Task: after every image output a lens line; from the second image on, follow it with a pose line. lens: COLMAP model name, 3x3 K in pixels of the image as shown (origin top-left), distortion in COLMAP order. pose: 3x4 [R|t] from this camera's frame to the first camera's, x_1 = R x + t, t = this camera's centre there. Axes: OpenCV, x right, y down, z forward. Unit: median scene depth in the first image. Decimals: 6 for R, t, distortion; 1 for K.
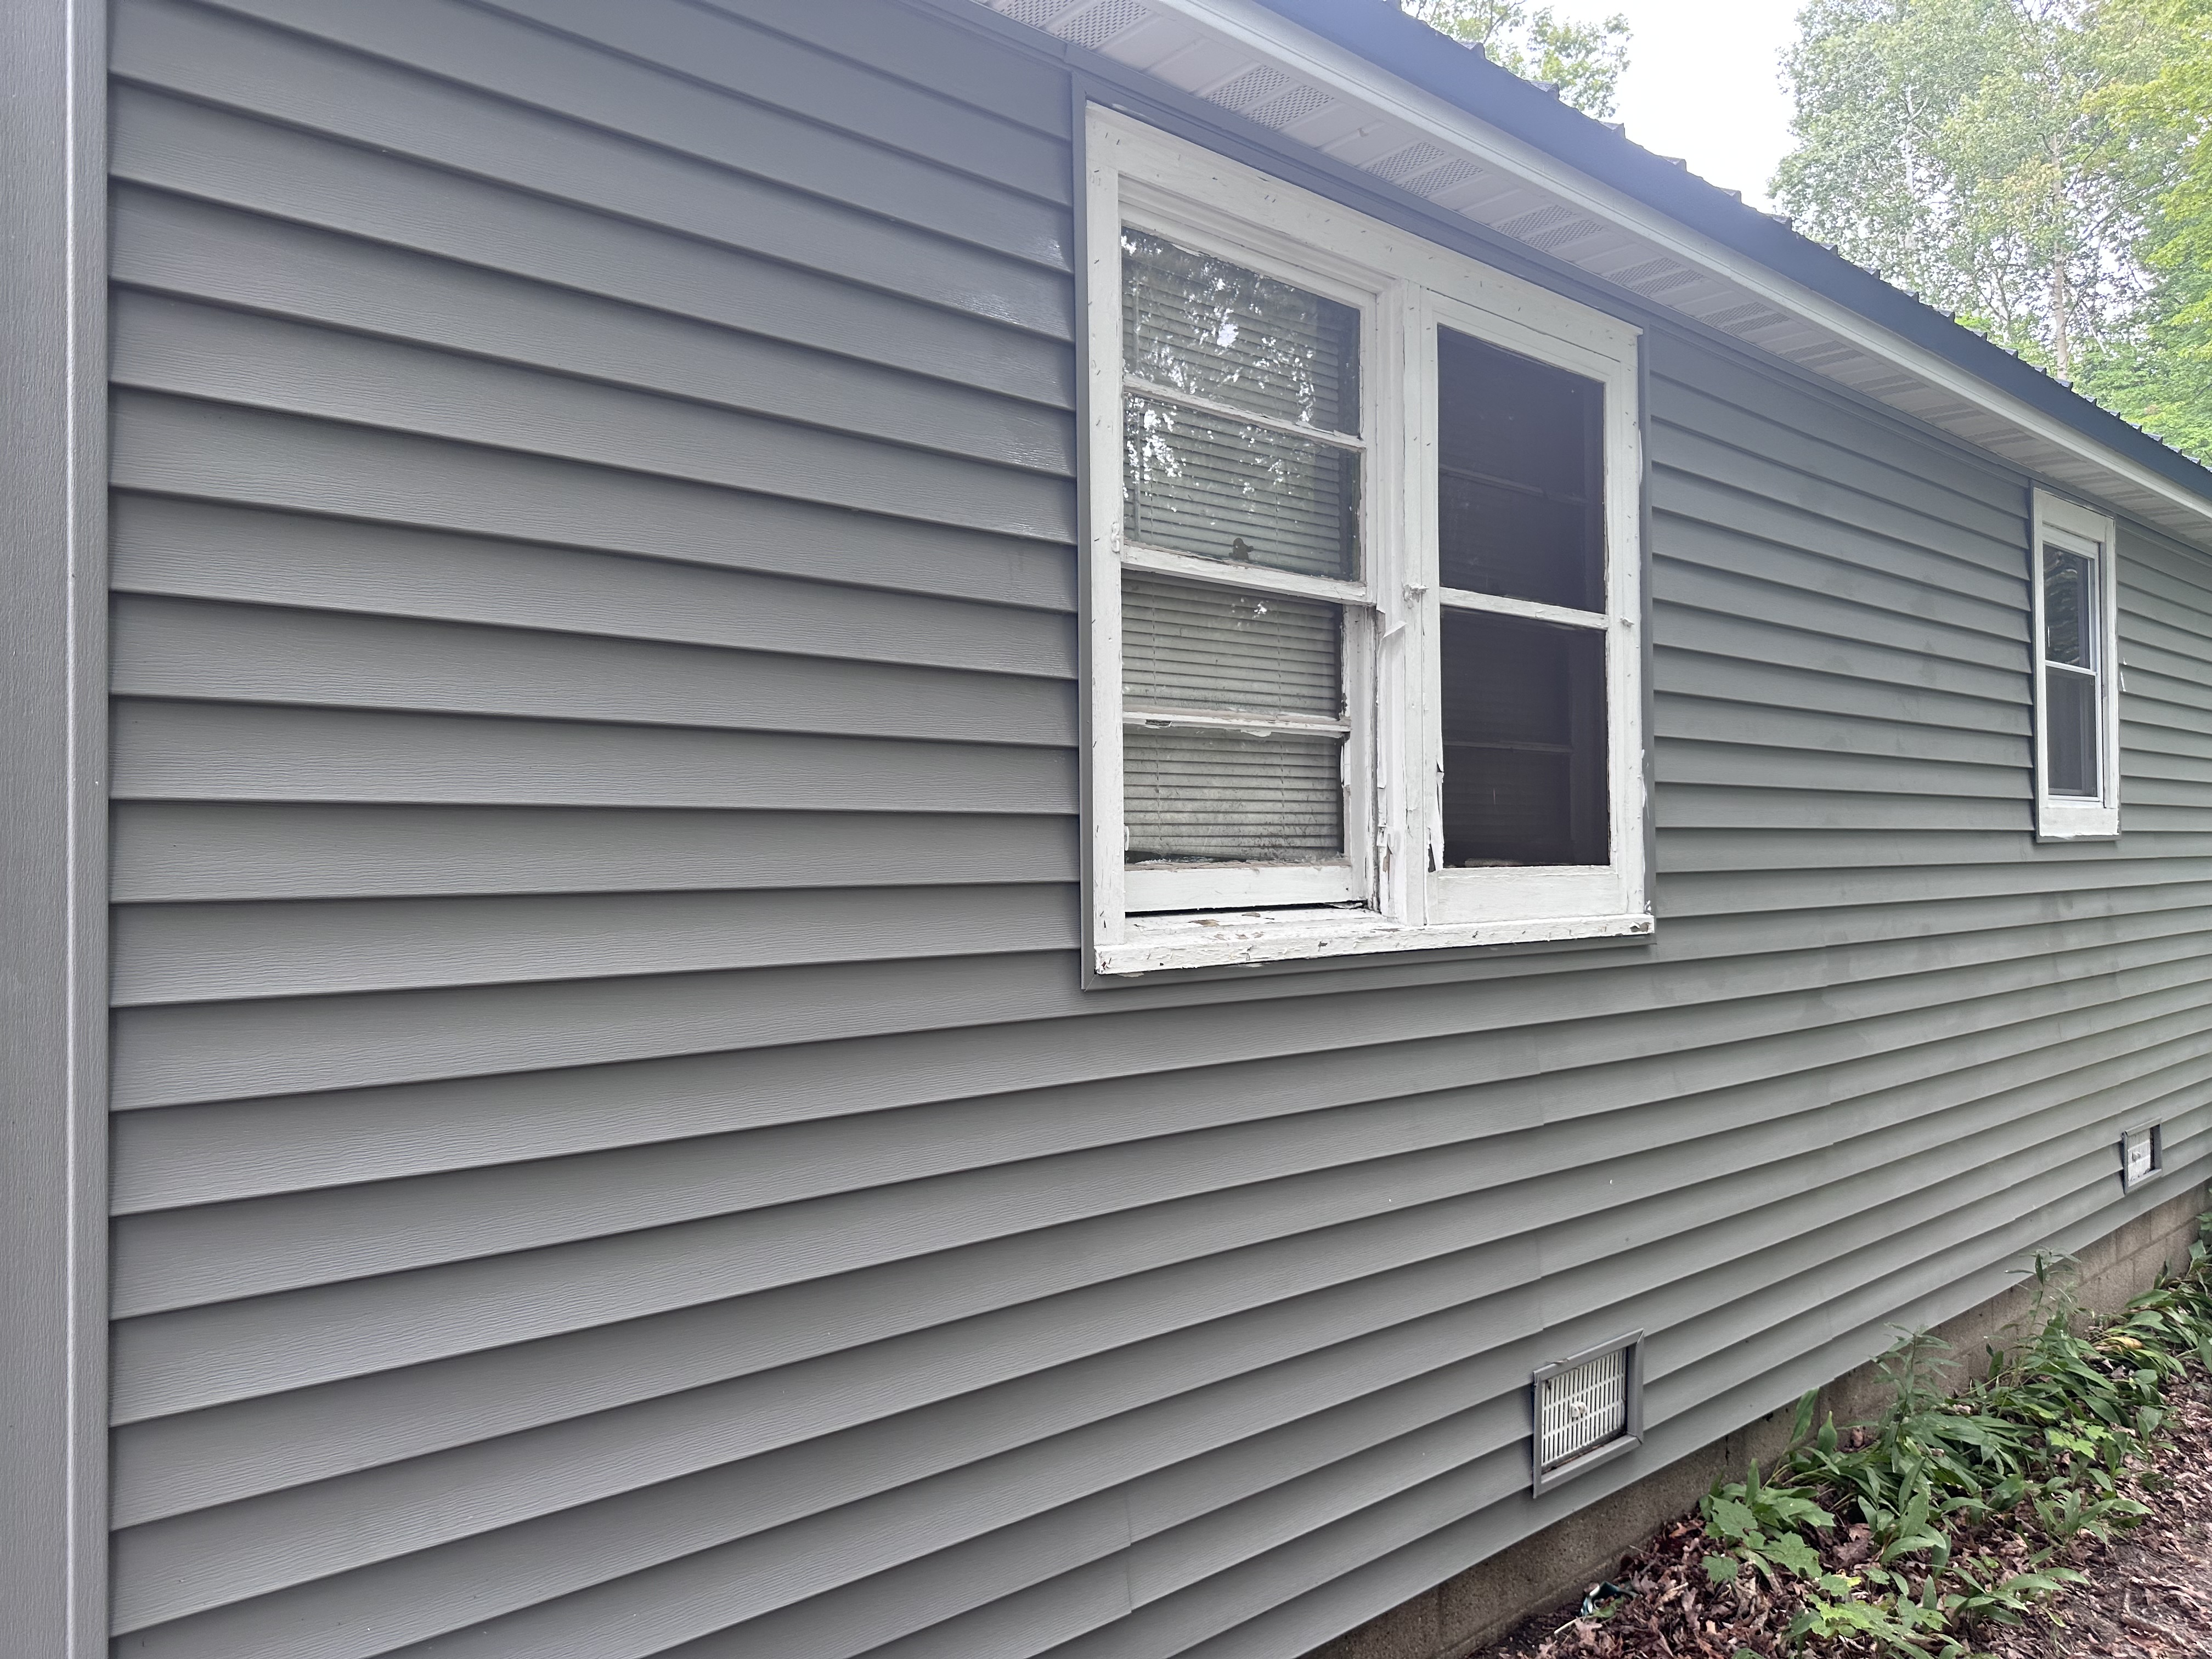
lens RADIAL K [[1552.2, 0, 1106.0], [0, 1552.2, 829.5], [0, 0, 1]] dist [0.046677, -0.055333]
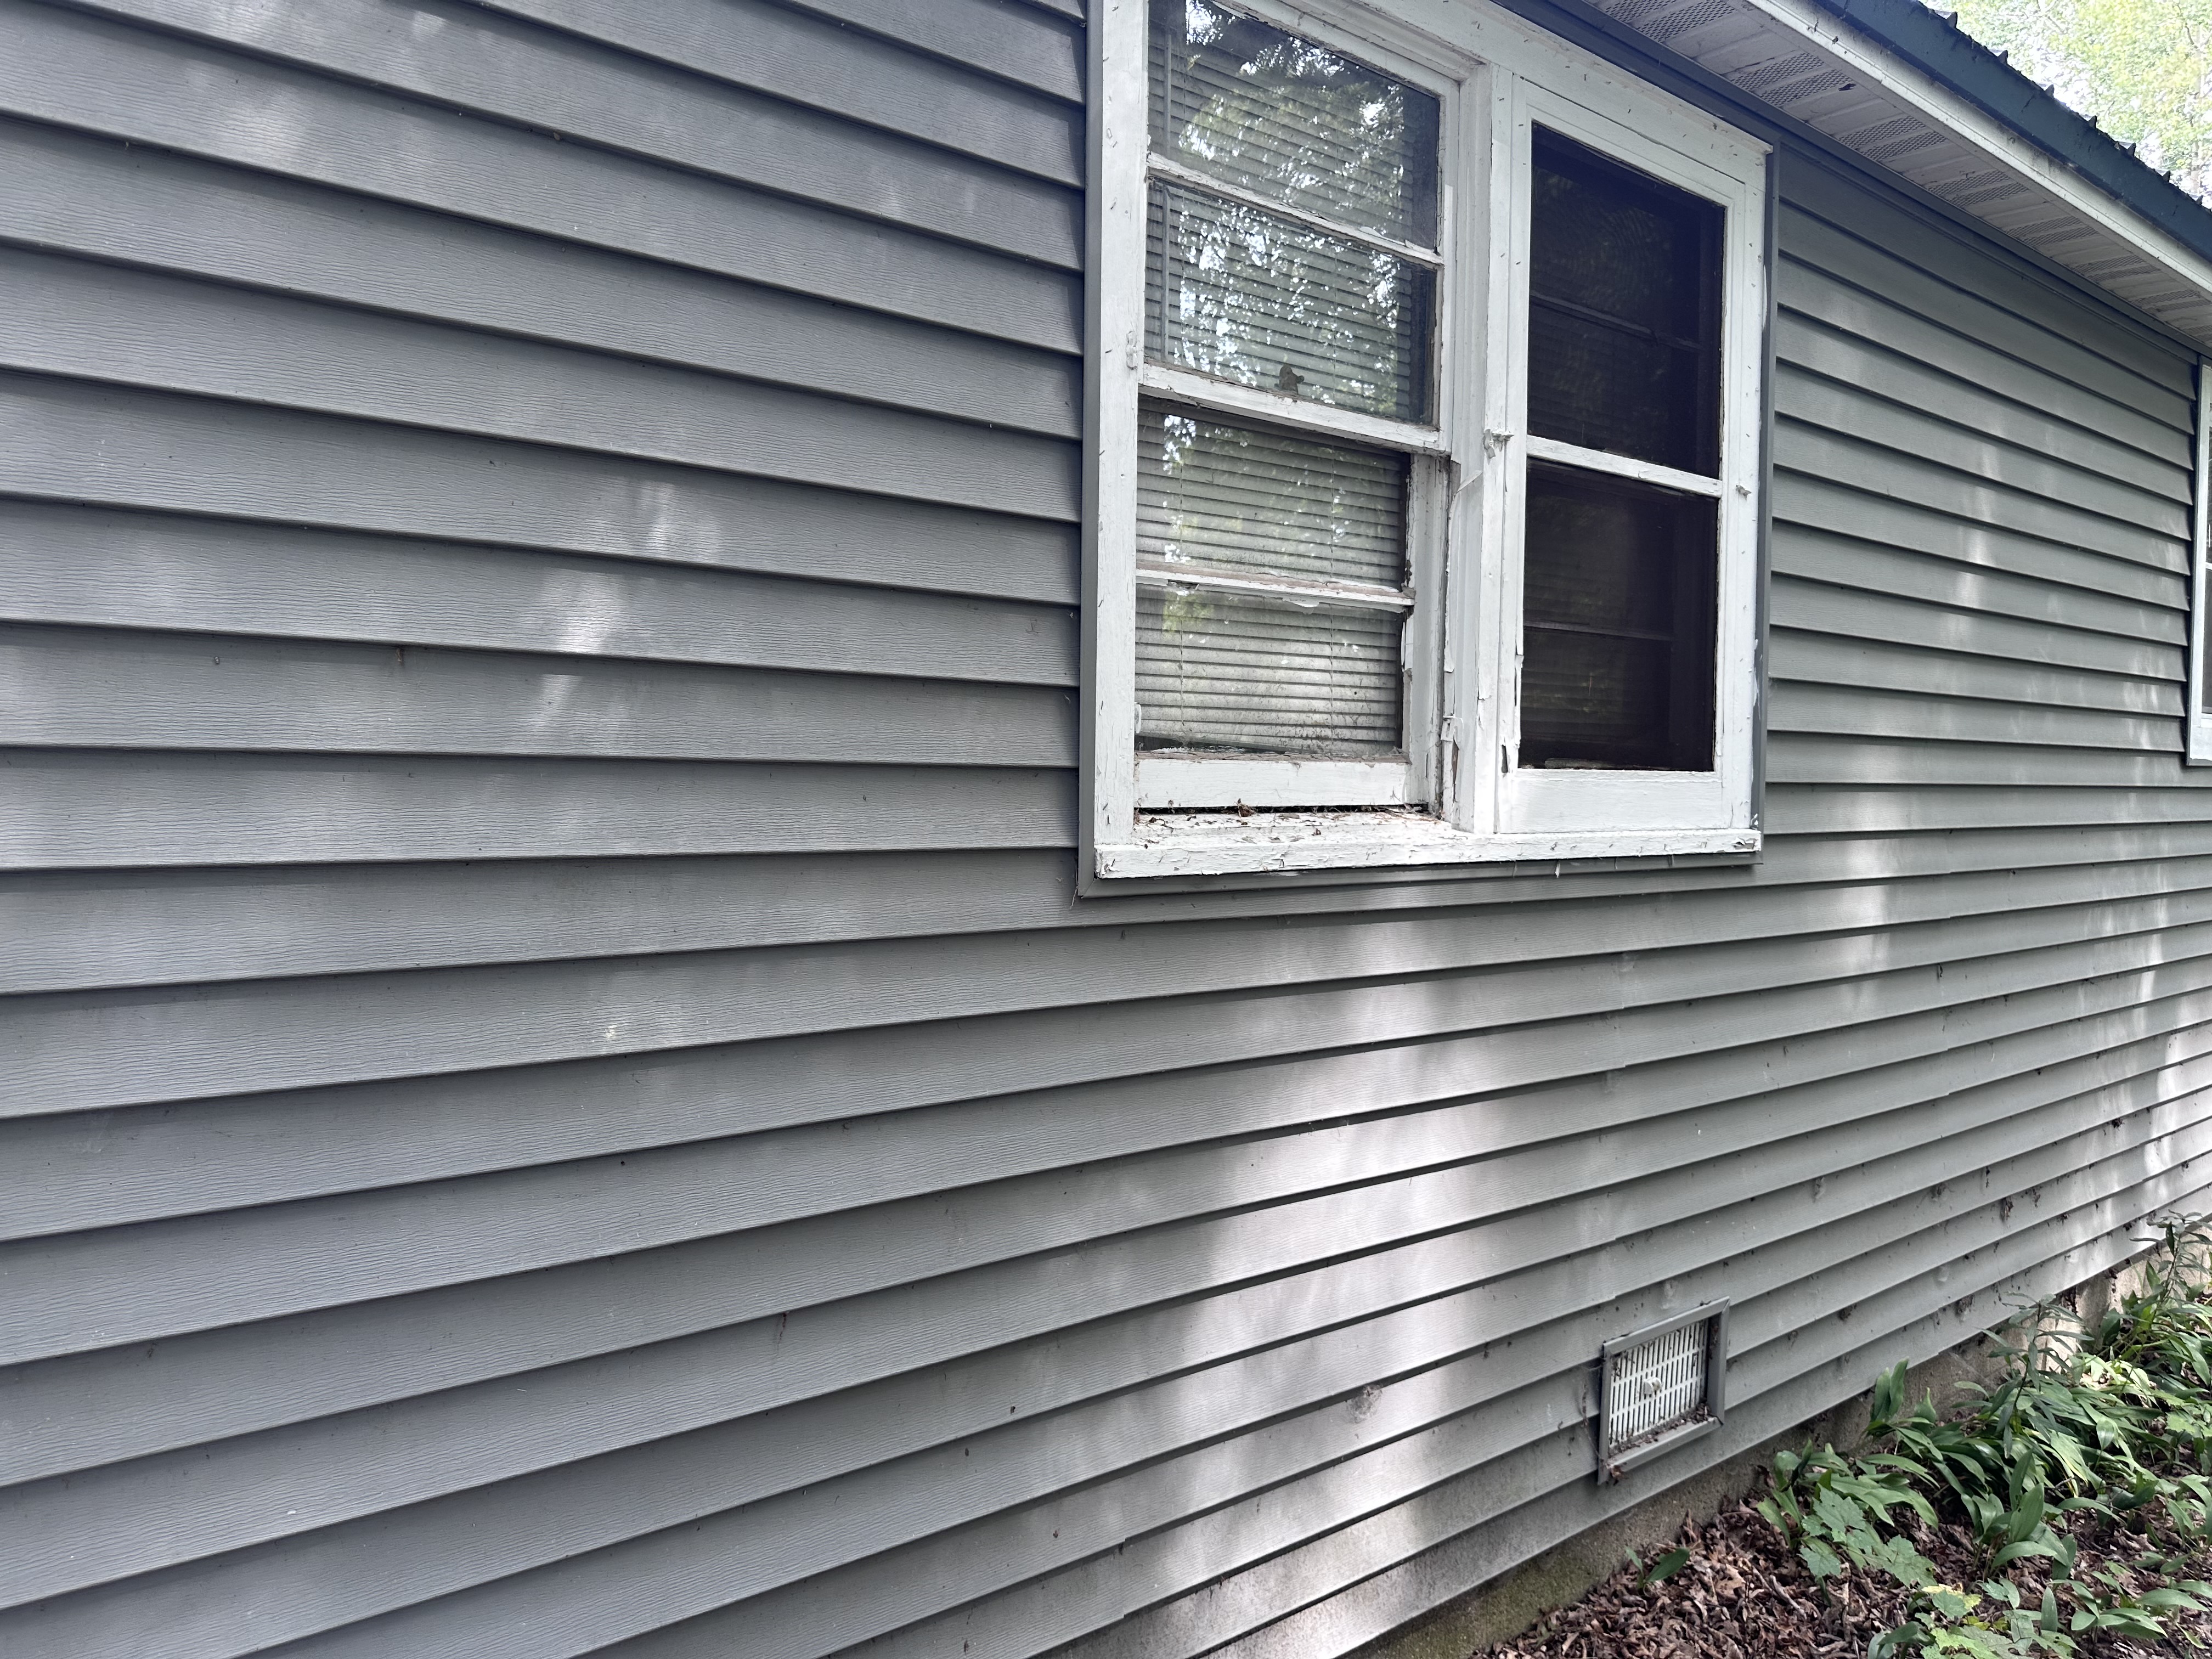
lens RADIAL K [[1552.2, 0, 1106.0], [0, 1552.2, 829.5], [0, 0, 1]] dist [0.046677, -0.055333]
pose [[0.998909, 0.020787, -0.041810, 0.025568], [-0.018647, 0.998527, 0.050944, 0.018468], [0.042807, -0.050109, 0.997826, 0.129406]]
